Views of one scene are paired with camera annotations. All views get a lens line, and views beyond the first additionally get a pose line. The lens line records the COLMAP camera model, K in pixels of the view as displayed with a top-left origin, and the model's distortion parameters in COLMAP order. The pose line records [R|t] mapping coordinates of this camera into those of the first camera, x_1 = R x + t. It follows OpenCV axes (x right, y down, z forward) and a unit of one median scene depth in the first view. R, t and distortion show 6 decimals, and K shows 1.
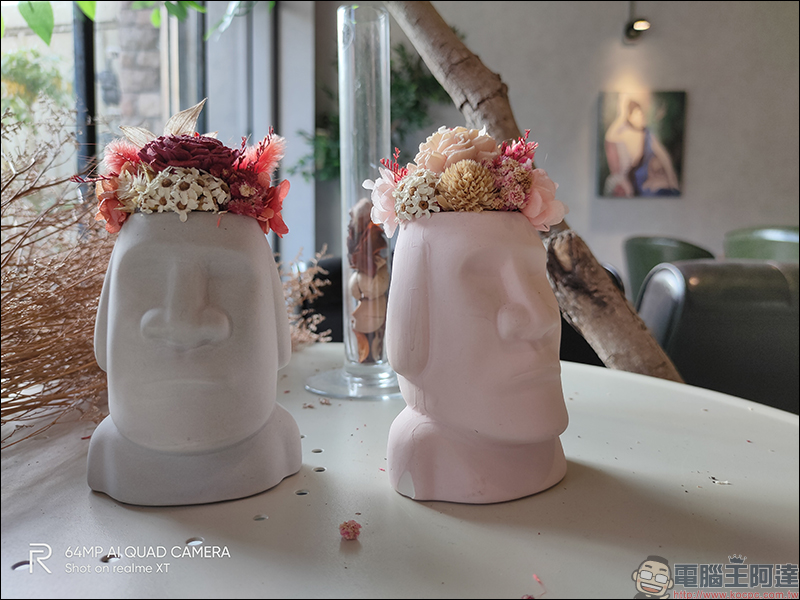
lens RADIAL K [[623.3, 0, 396.0], [0, 623.3, 299.4], [0, 0, 1]] dist [0.034682, -0.044398]
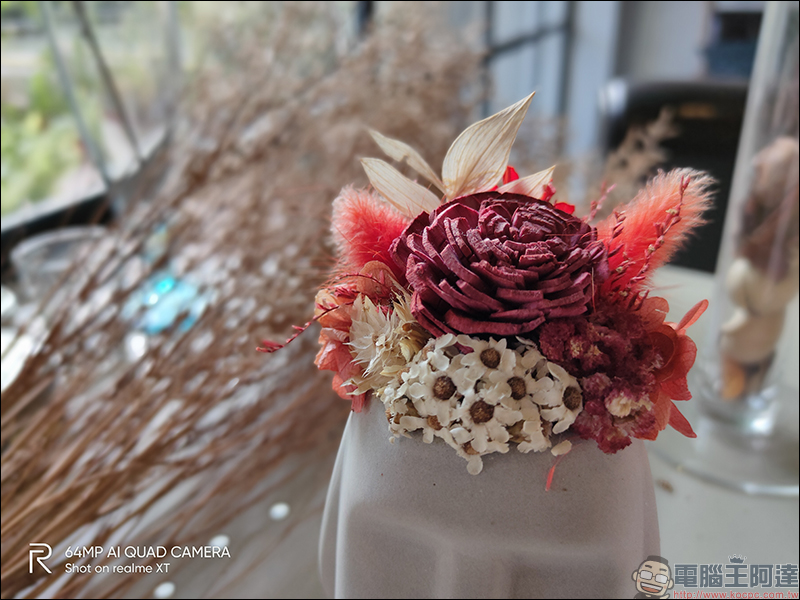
lens RADIAL K [[623.3, 0, 396.0], [0, 623.3, 299.4], [0, 0, 1]] dist [0.034682, -0.044398]
pose [[0.911970, 0.160023, -0.377760, -0.236736], [-0.006294, 0.926139, 0.377129, -0.403106], [0.410208, -0.341553, 0.845619, 0.625545]]
